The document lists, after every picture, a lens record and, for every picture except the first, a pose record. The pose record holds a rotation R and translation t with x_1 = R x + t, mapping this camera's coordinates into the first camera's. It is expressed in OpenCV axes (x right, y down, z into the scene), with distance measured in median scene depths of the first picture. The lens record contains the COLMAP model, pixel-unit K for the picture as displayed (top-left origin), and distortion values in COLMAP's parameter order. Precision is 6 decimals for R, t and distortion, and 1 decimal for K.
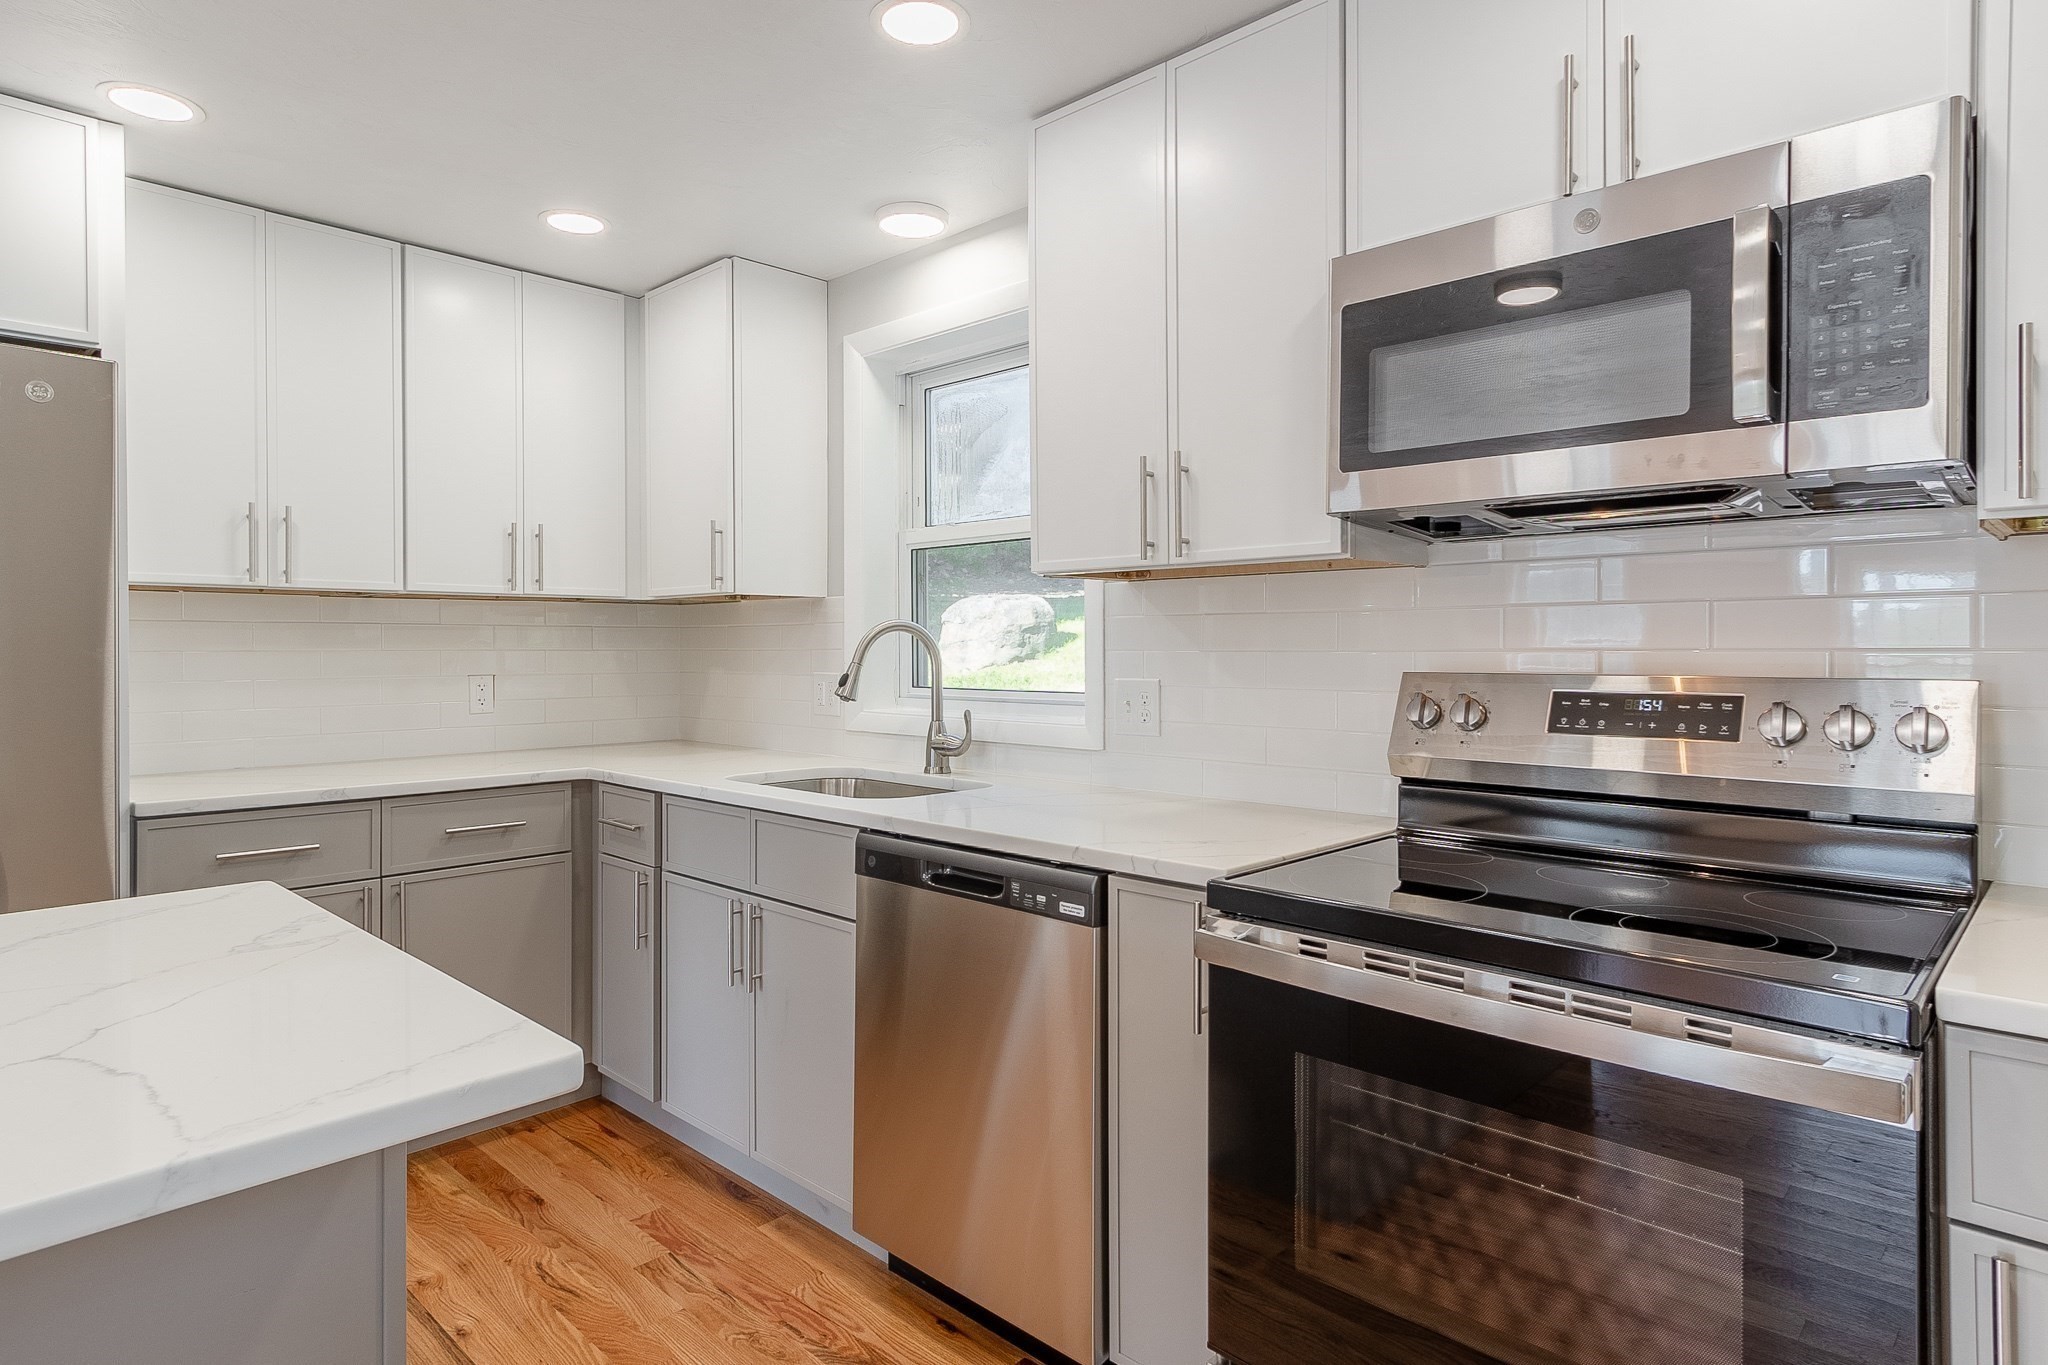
lens RADIAL K [[1123.0, 0, 1013.6], [0, 1123.0, 654.4], [0, 0, 1]] dist [-0.002629, 0.001540]
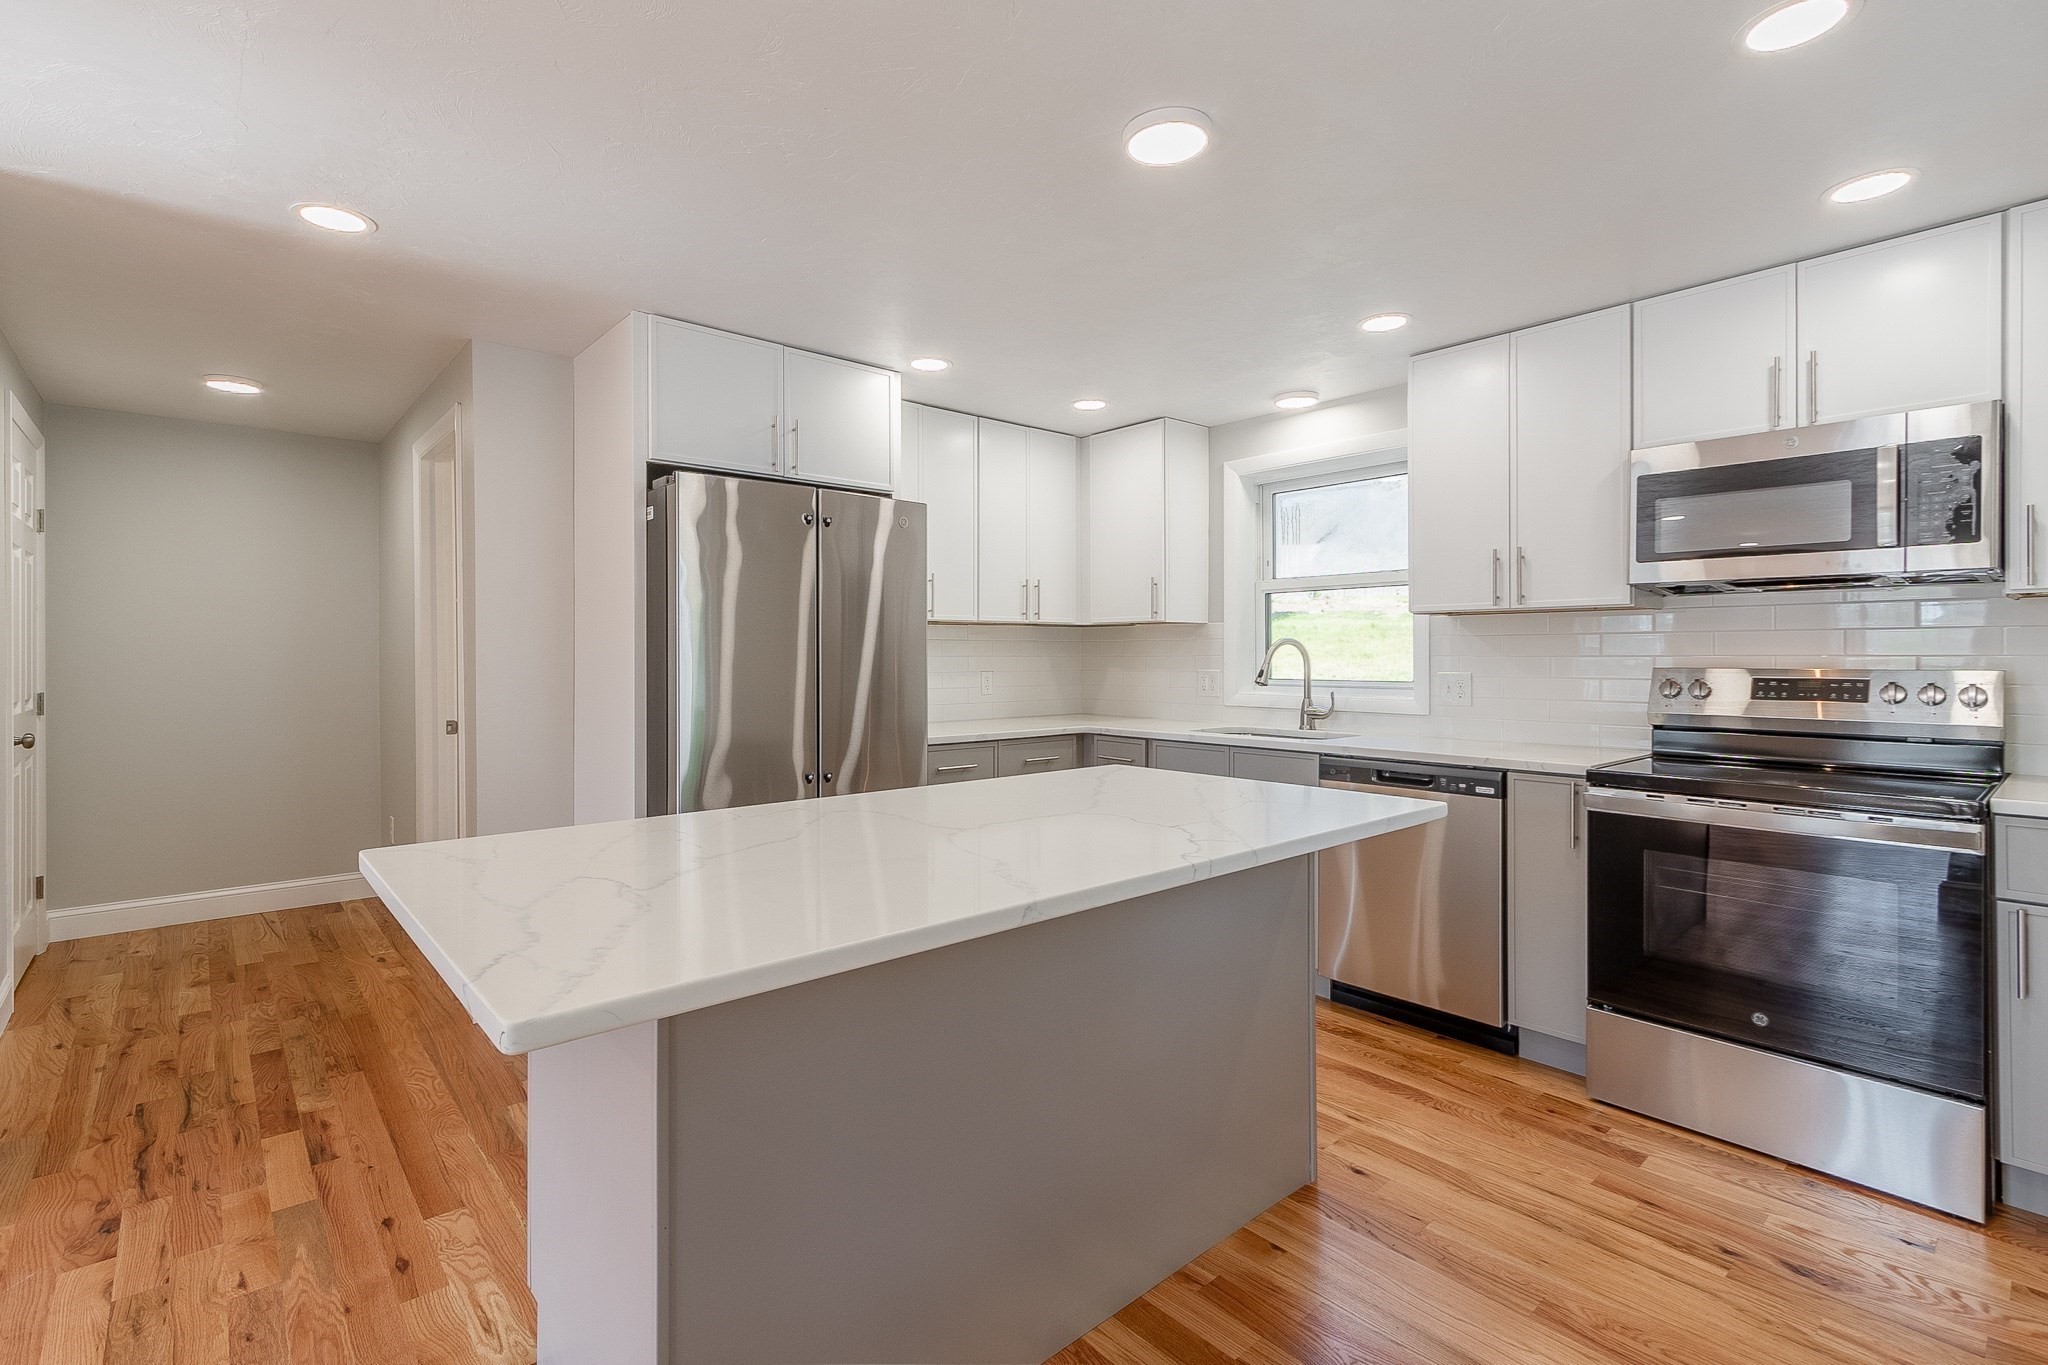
lens RADIAL K [[932.1, 0, 1002.0], [0, 932.1, 658.4], [0, 0, 1]] dist [0.002575, -0.002360]
pose [[0.995613, 0.000713, -0.093567, -0.630685], [-0.000938, 0.999997, -0.002359, 0.005472], [0.093565, 0.002436, 0.995610, -0.678996]]
